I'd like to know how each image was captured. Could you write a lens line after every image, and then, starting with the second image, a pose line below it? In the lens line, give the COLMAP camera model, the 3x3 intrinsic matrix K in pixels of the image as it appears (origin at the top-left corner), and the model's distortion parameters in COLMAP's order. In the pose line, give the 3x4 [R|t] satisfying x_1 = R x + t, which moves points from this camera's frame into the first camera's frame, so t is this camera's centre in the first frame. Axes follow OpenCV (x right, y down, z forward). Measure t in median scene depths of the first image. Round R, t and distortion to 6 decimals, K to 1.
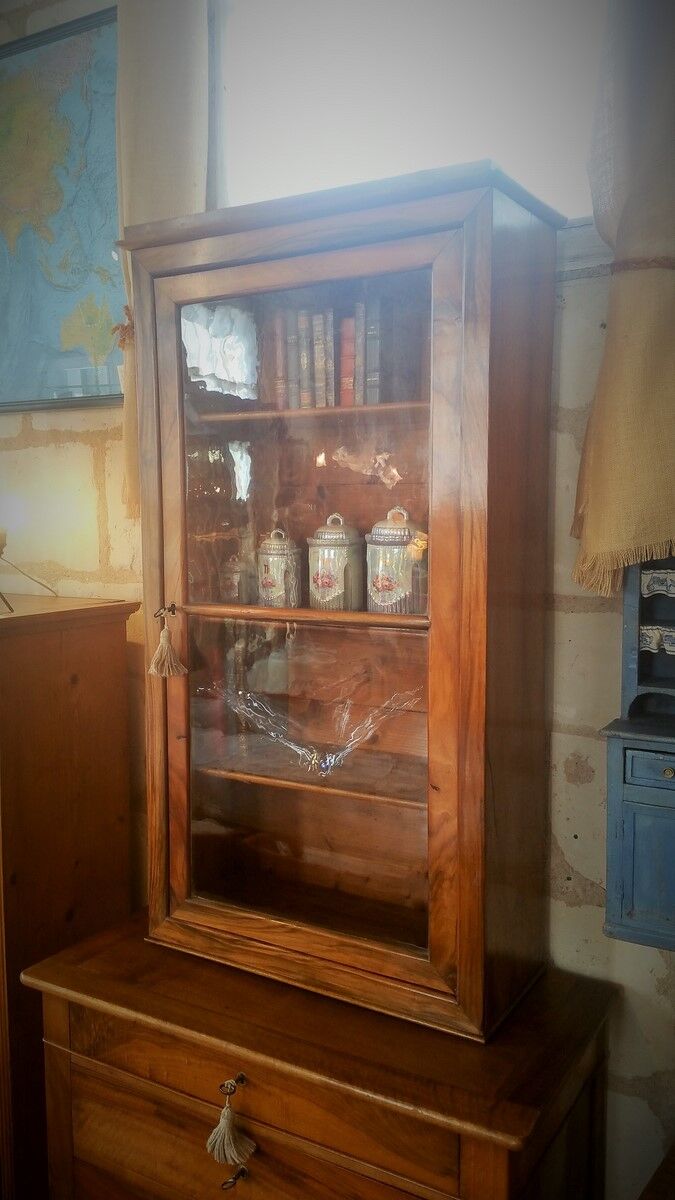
lens RADIAL K [[1035.0, 0, 322.0], [0, 1035.0, 584.8], [0, 0, 1]] dist [0.139624, -0.271497]
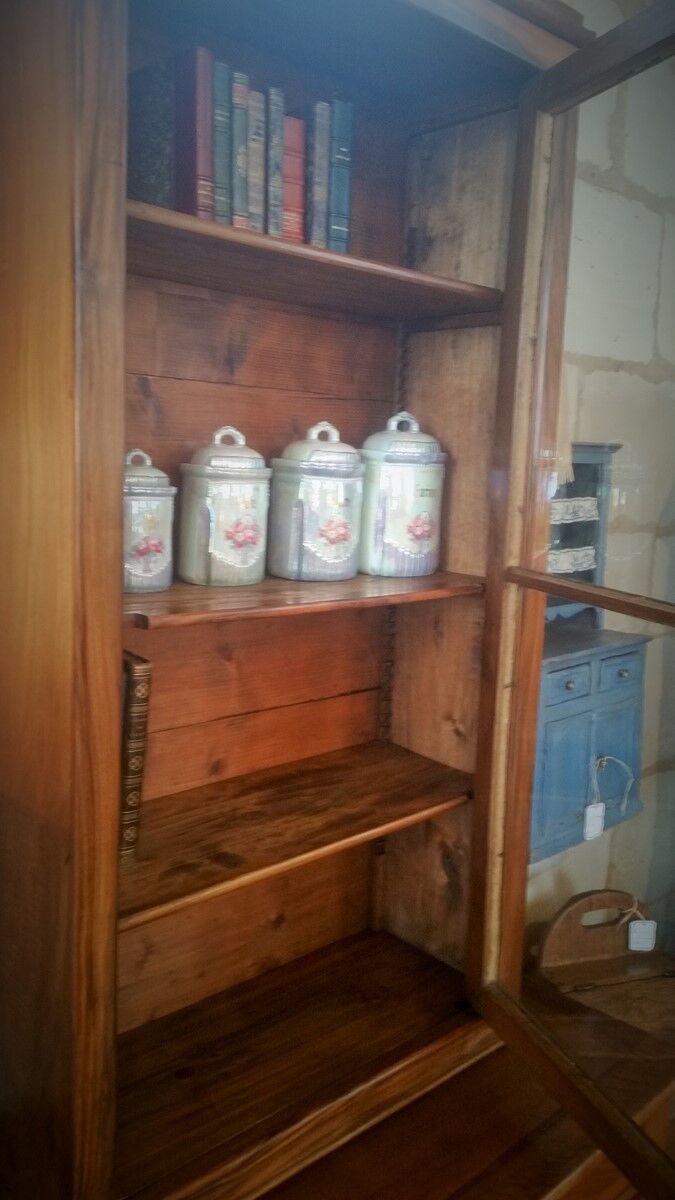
lens RADIAL K [[1035.0, 0, 322.0], [0, 1035.0, 584.8], [0, 0, 1]] dist [0.139624, -0.271497]
pose [[0.209417, -0.102641, 0.972424, -0.685712], [0.057678, 0.994041, 0.092501, -0.032202], [-0.976124, 0.036716, 0.214089, 0.926553]]
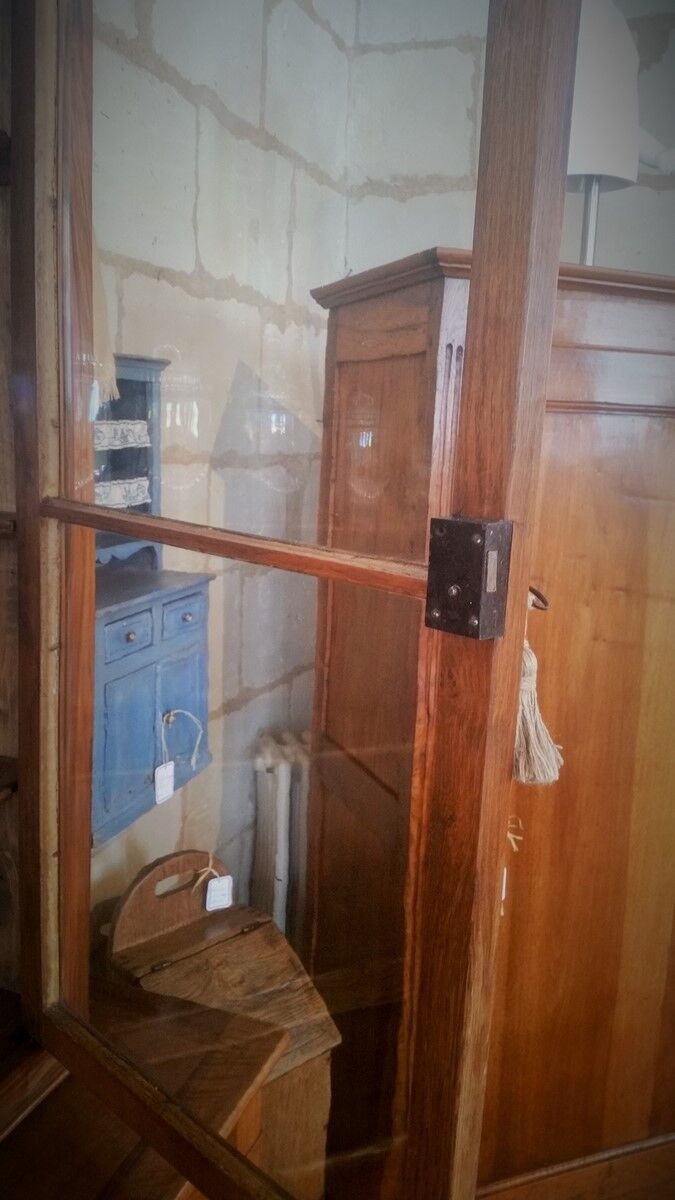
lens RADIAL K [[1035.0, 0, 322.0], [0, 1035.0, 584.8], [0, 0, 1]] dist [0.139624, -0.271497]
pose [[-0.211253, -0.151976, 0.965544, -0.545245], [0.062781, 0.983689, 0.168568, -0.010295], [-0.975413, 0.096228, -0.198266, 0.924318]]
